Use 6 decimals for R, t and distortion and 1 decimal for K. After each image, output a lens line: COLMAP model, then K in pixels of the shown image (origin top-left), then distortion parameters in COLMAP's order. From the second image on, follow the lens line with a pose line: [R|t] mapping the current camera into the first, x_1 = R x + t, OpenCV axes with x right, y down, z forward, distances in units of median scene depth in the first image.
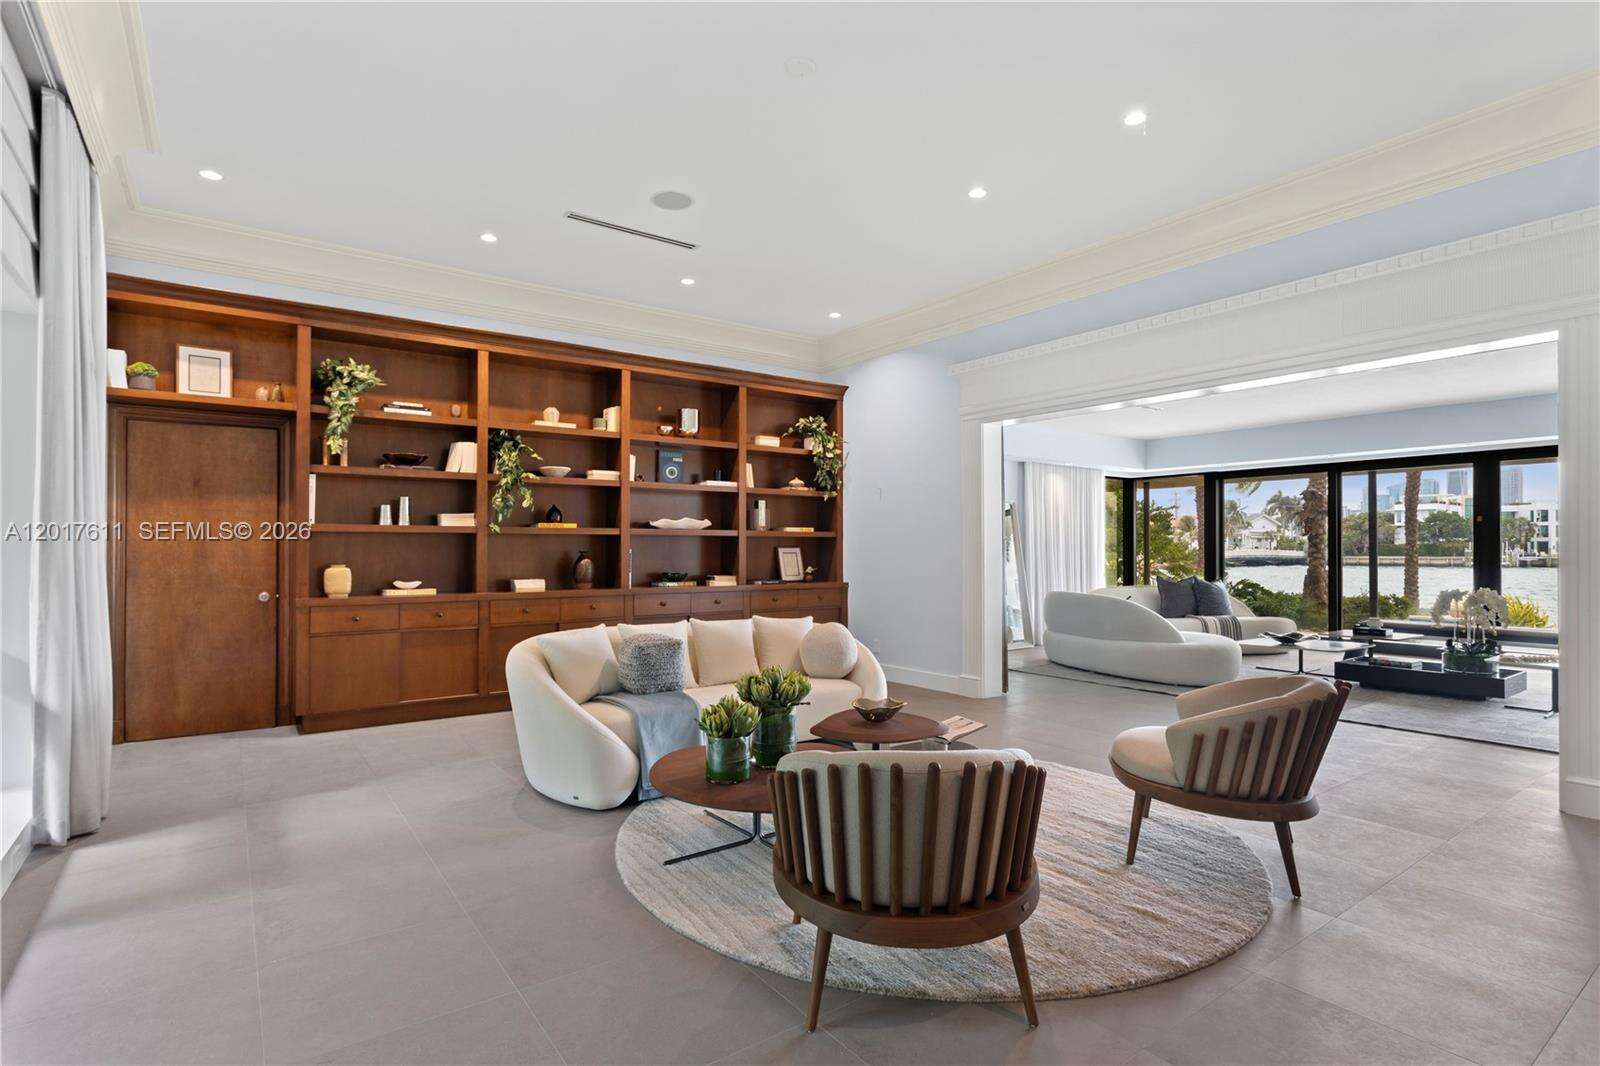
lens RADIAL K [[795.8, 0, 801.3], [0, 795.8, 548.3], [0, 0, 1]] dist [-0.001300, 0.000523]
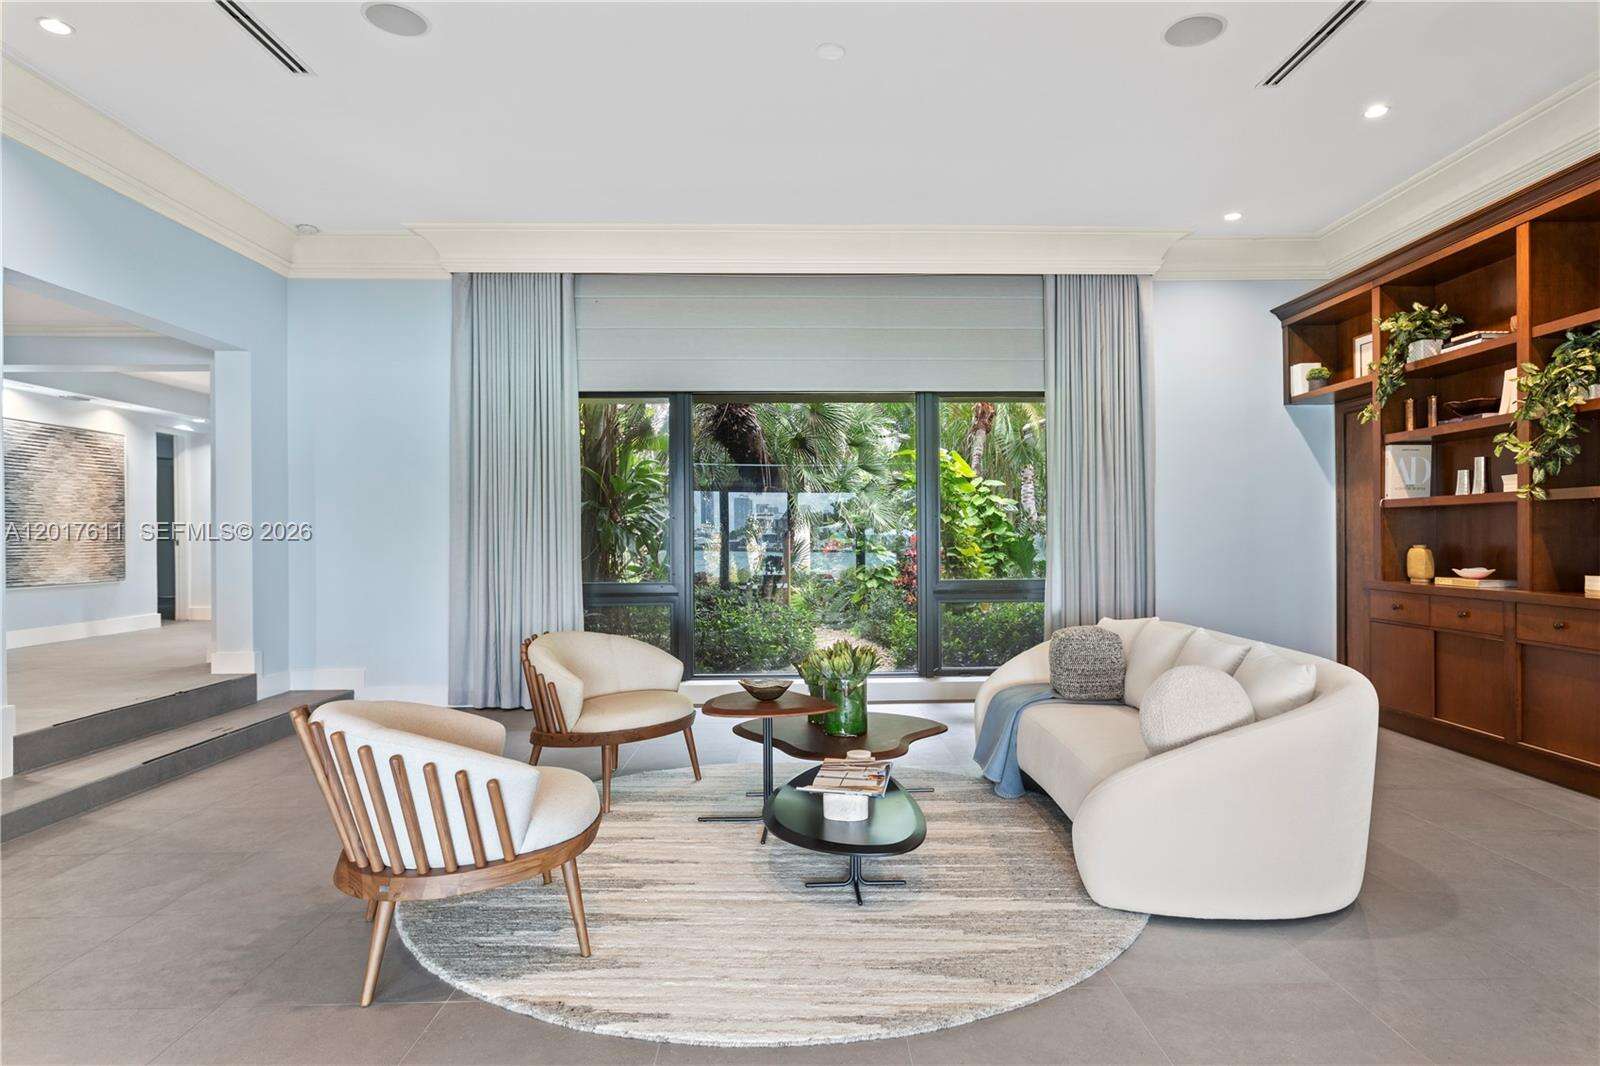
lens RADIAL K [[977.1, 0, 798.2], [0, 977.1, 532.5], [0, 0, 1]] dist [0.000544, 0.000040]
pose [[-0.588708, 0.001373, -0.808345, 0.646772], [0.010050, 0.999934, -0.005620, 0.006361], [0.808284, -0.011432, -0.588682, 1.041493]]
